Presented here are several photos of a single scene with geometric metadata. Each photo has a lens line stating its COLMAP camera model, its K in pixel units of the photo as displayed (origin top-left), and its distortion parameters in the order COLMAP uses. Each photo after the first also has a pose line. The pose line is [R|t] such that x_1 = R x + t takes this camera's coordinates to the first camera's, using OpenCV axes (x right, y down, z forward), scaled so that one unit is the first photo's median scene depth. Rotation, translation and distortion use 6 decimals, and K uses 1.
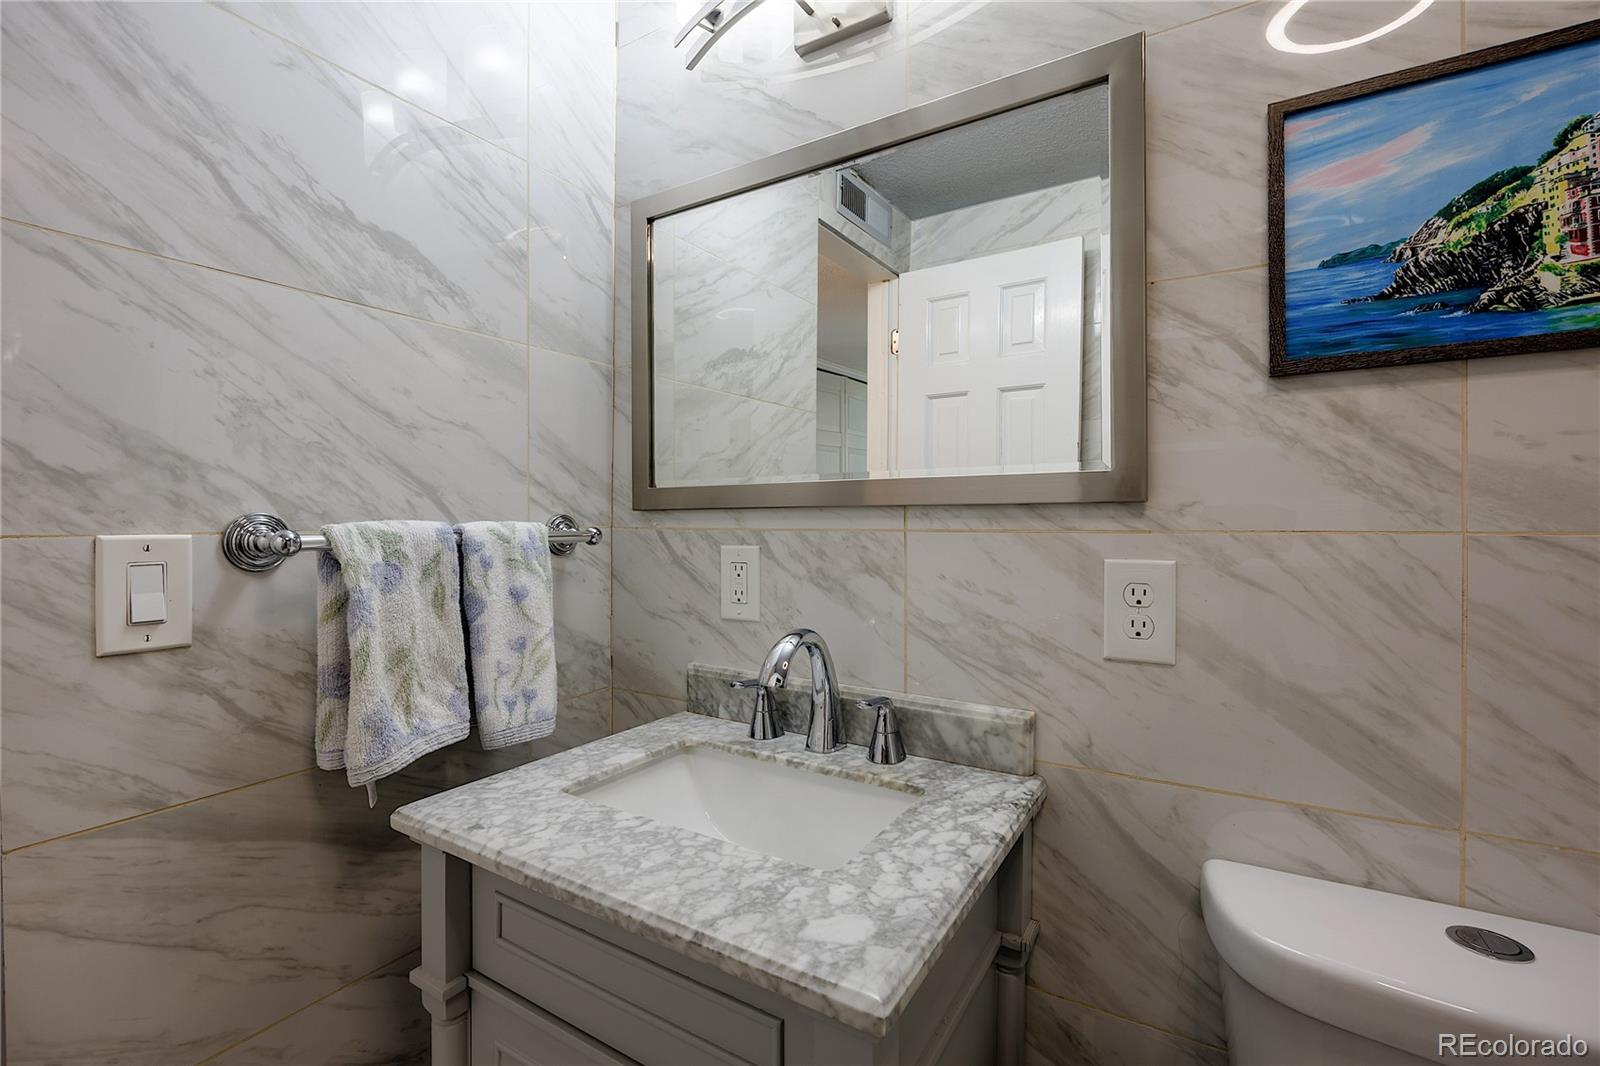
lens RADIAL K [[689.8, 0, 785.8], [0, 689.8, 523.9], [0, 0, 1]] dist [-0.016257, 0.000508]
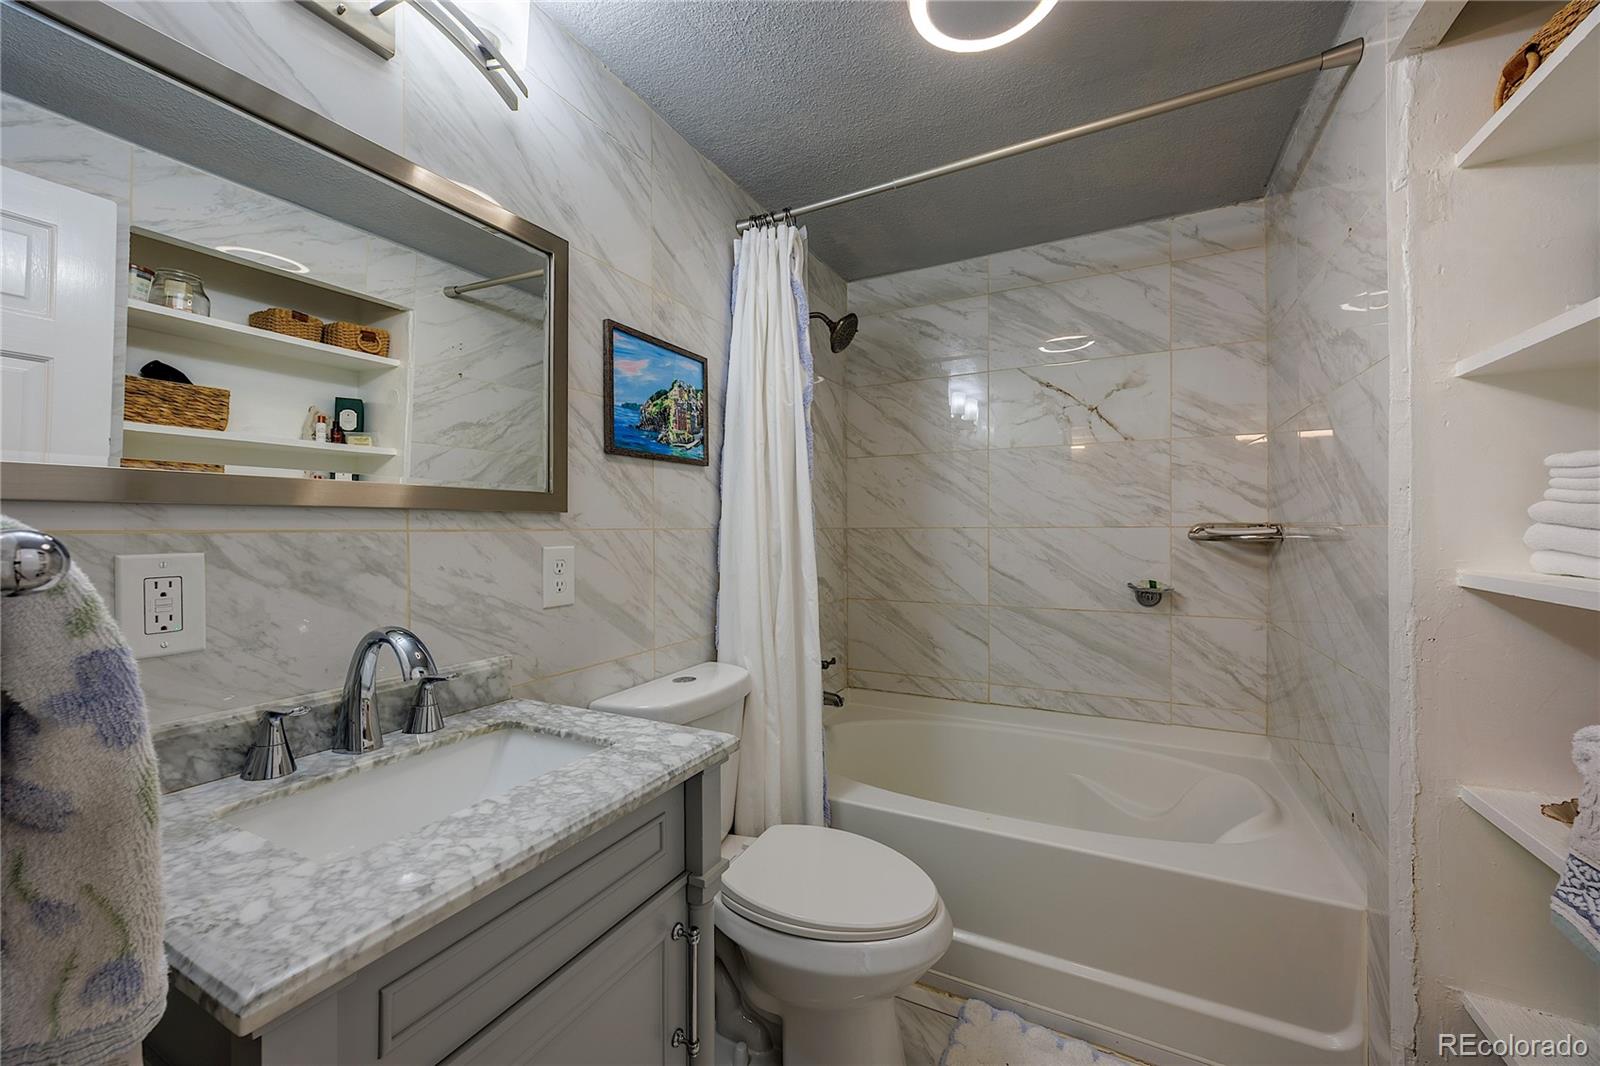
lens RADIAL K [[631.7, 0, 783.2], [0, 631.7, 528.8], [0, 0, 1]] dist [-0.003513, 0.000569]
pose [[-0.062024, -0.000825, 0.998074, -1.087630], [0.003446, 0.999994, 0.001041, 0.008994], [-0.998069, 0.003504, -0.062021, 0.540862]]
